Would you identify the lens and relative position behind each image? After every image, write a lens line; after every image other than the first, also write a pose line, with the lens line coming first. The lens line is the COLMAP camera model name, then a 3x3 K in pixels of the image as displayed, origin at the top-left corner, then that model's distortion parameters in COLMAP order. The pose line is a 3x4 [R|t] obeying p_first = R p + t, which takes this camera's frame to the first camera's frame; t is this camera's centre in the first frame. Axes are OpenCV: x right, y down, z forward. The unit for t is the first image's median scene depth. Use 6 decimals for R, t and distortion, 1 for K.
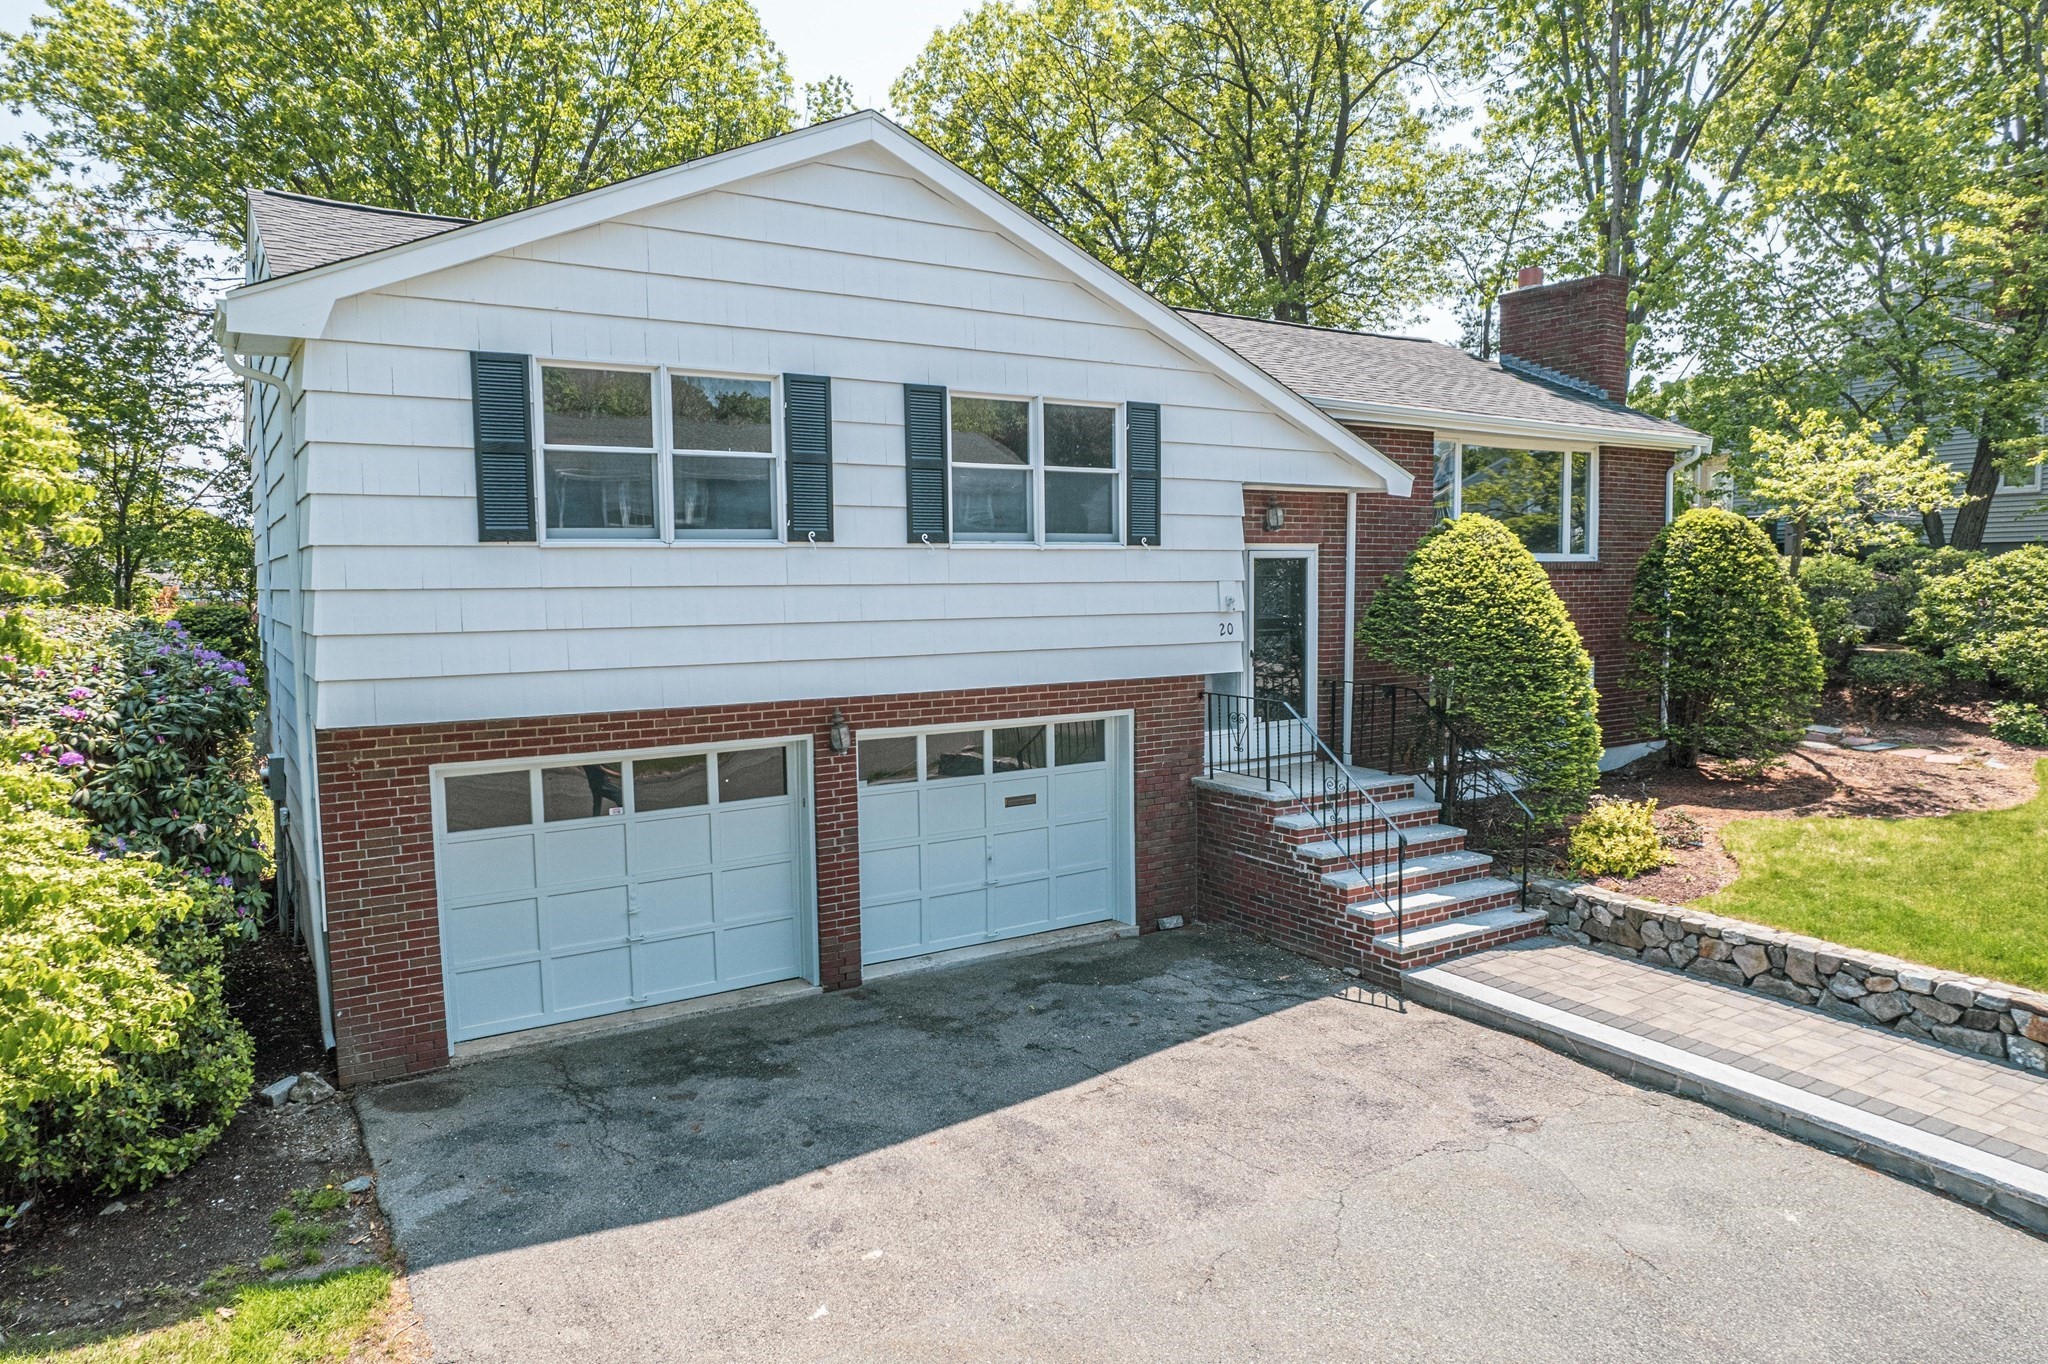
lens RADIAL K [[1300.2, 0, 1024.0], [0, 1300.2, 682.0], [0, 0, 1]] dist [-0.063873, 0.058151]
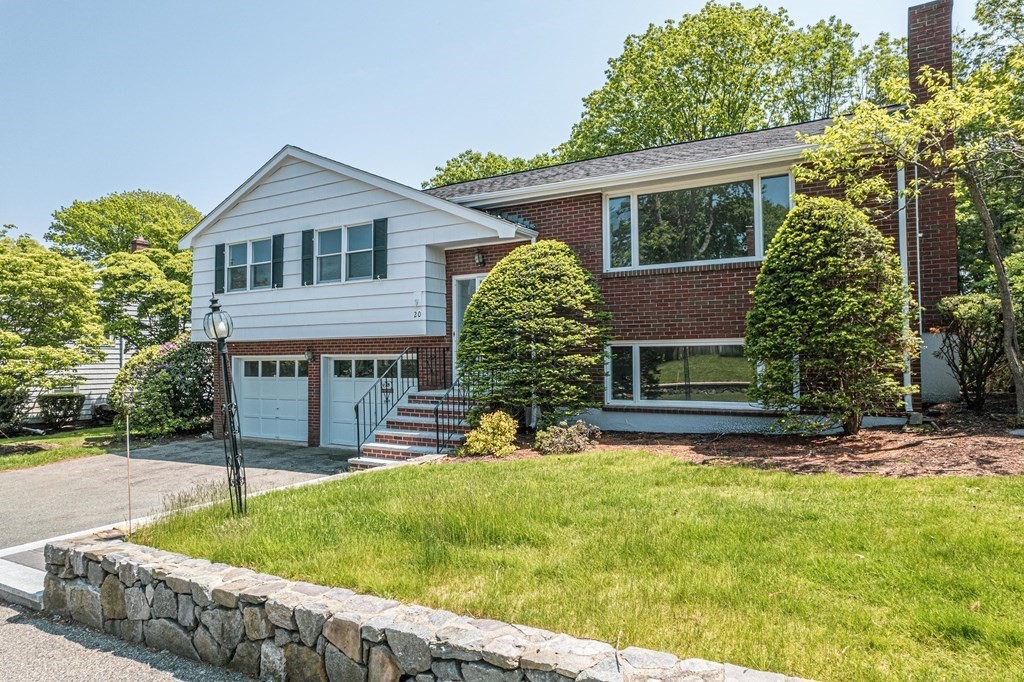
lens RADIAL K [[650.1, 0, 512.0], [0, 650.1, 341.0], [0, 0, 1]] dist [-0.063873, 0.058151]
pose [[0.447625, -0.019100, -0.894017, 1.351940], [-0.073167, 0.995637, -0.057905, 0.060822], [0.891223, 0.091333, 0.444275, 0.772130]]
